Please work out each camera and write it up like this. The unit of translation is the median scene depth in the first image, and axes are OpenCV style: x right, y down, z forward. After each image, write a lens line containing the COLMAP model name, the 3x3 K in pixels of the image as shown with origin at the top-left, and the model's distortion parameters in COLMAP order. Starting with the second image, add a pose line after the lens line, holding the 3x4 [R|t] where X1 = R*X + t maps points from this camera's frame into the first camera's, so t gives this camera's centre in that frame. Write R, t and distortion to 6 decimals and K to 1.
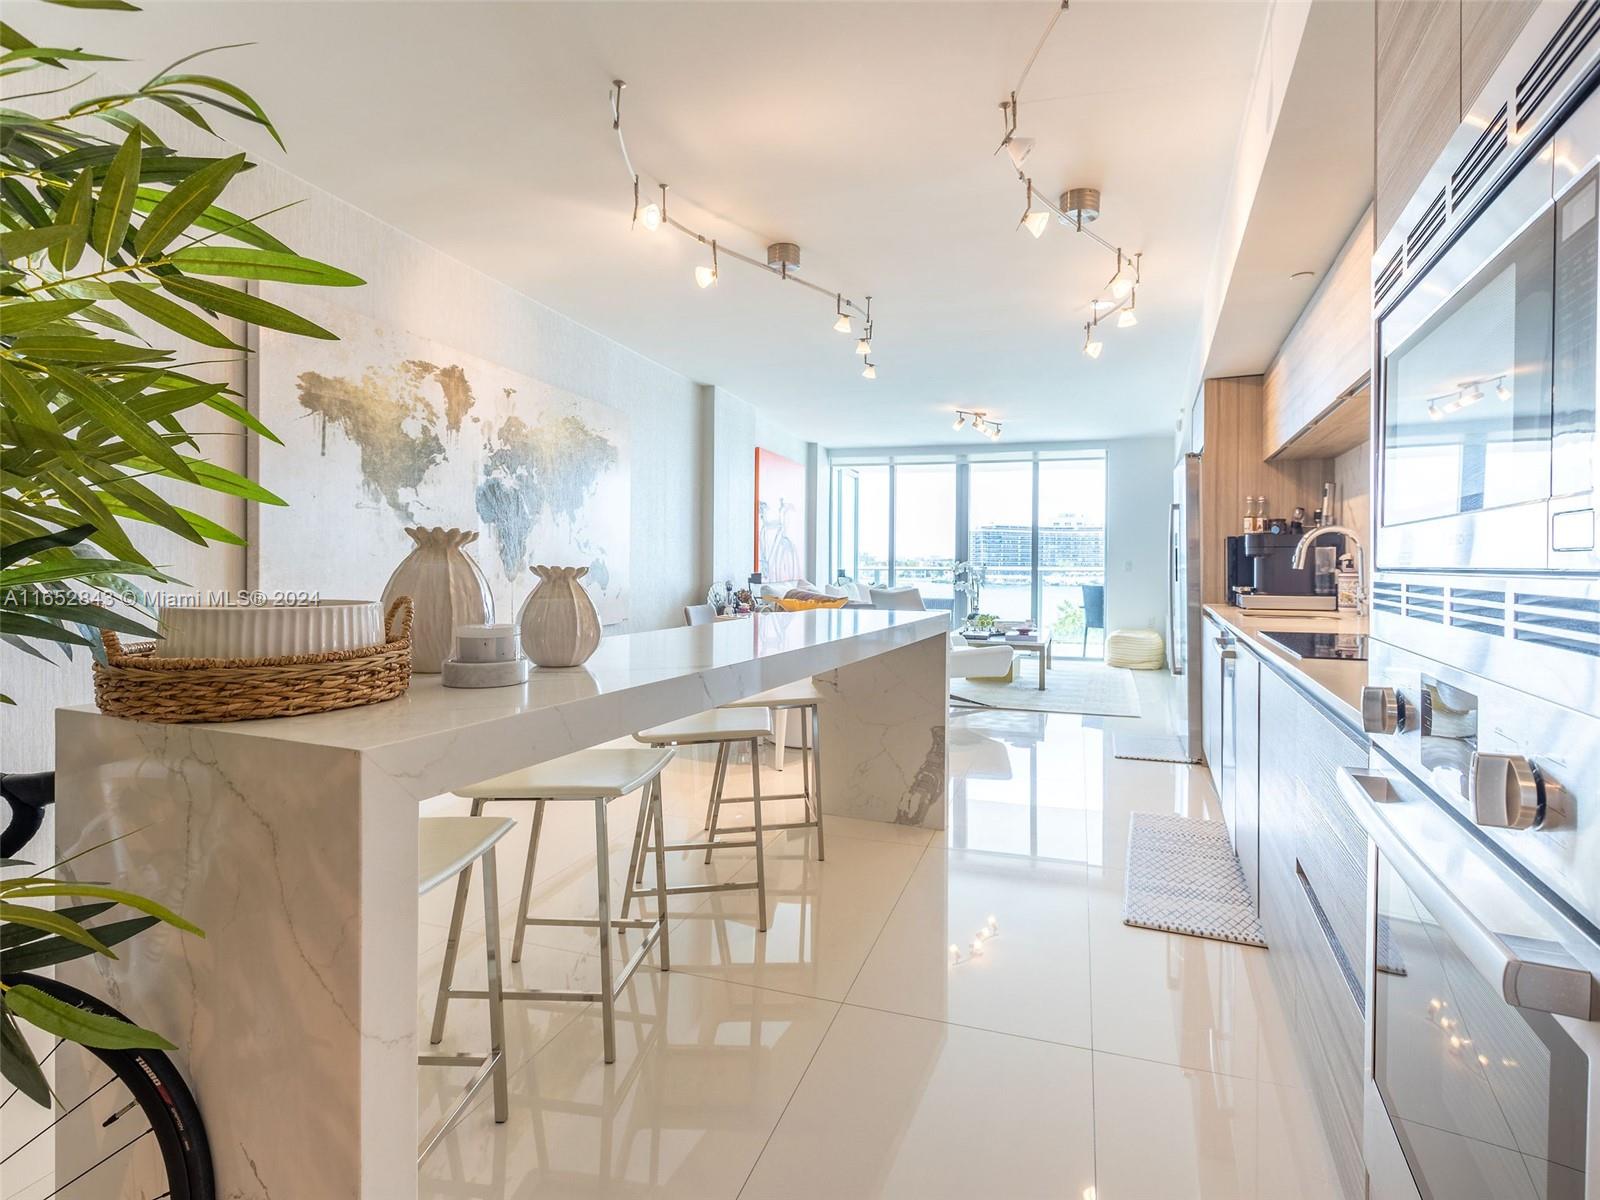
lens RADIAL K [[802.8, 0, 808.0], [0, 802.8, 566.8], [0, 0, 1]] dist [-0.002989, 0.000286]
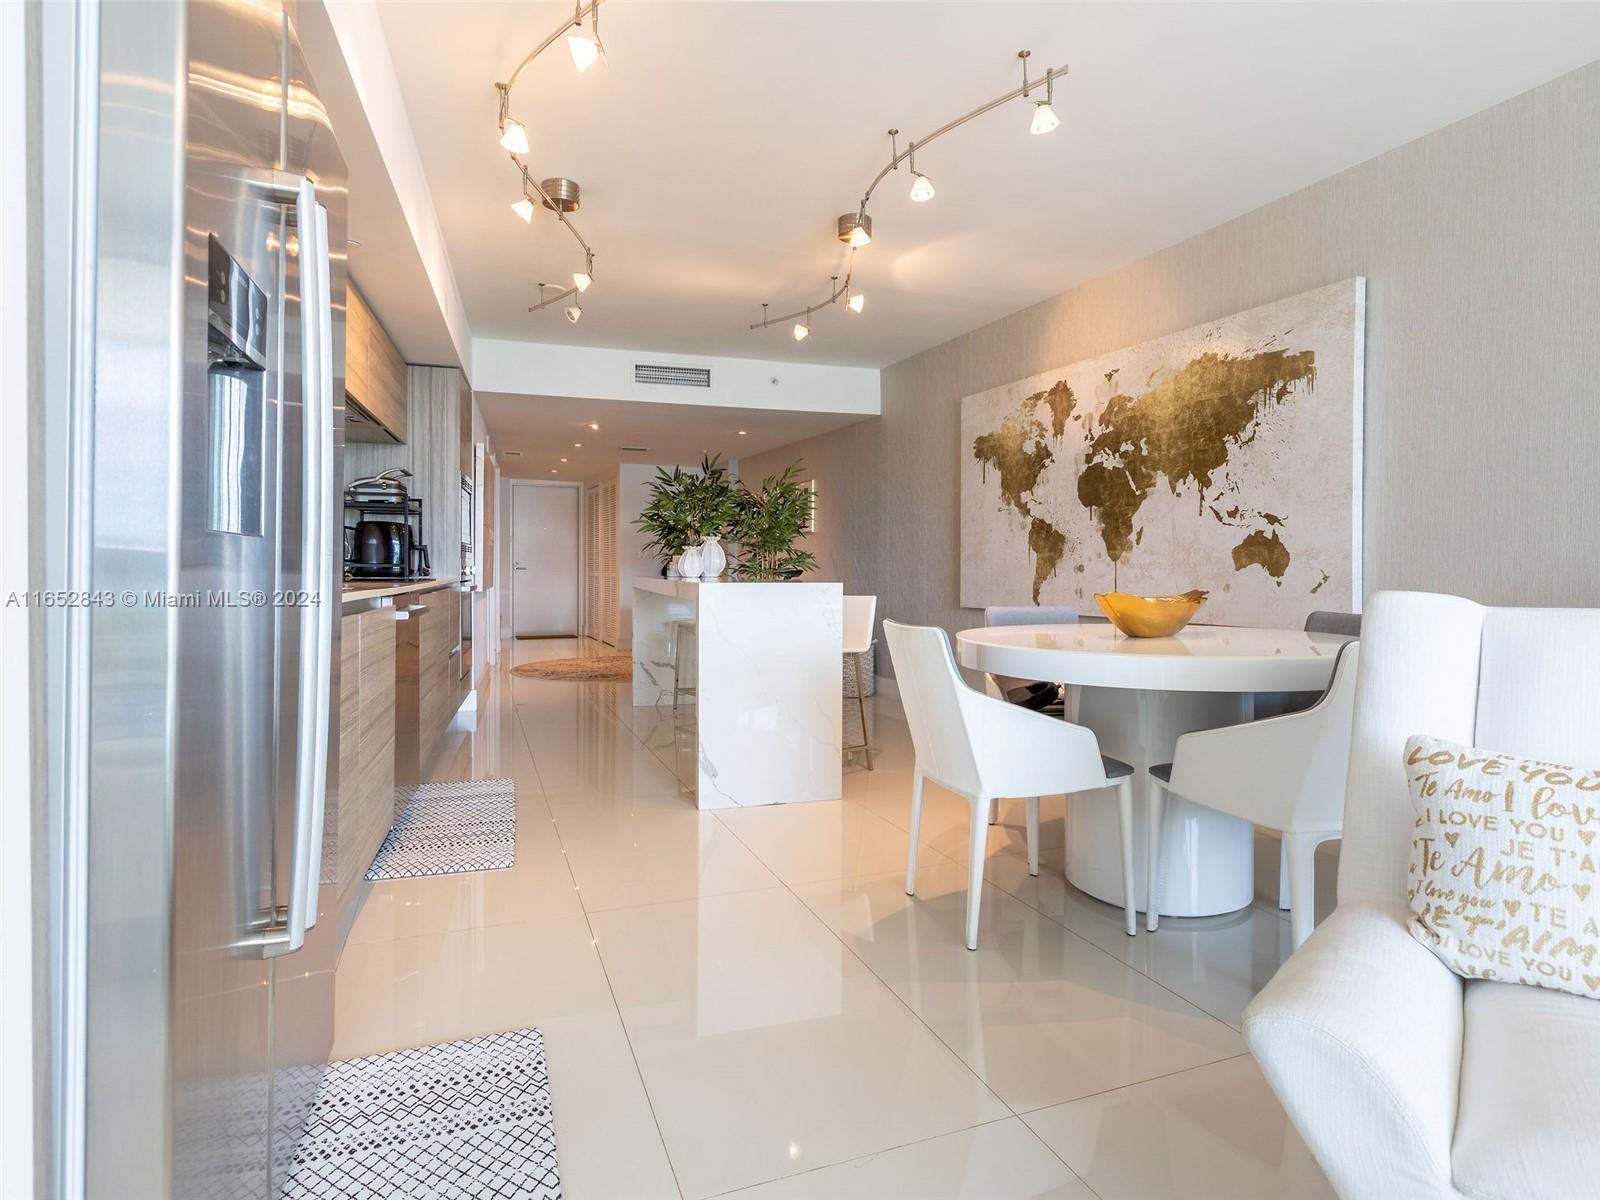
lens RADIAL K [[855.1, 0, 807.3], [0, 855.1, 590.9], [0, 0, 1]] dist [0.001086, 0.000054]
pose [[-0.762960, 0.007662, -0.646401, 0.632109], [-0.012765, 0.999556, 0.026915, 0.032734], [0.646320, 0.028786, -0.762523, 1.604423]]
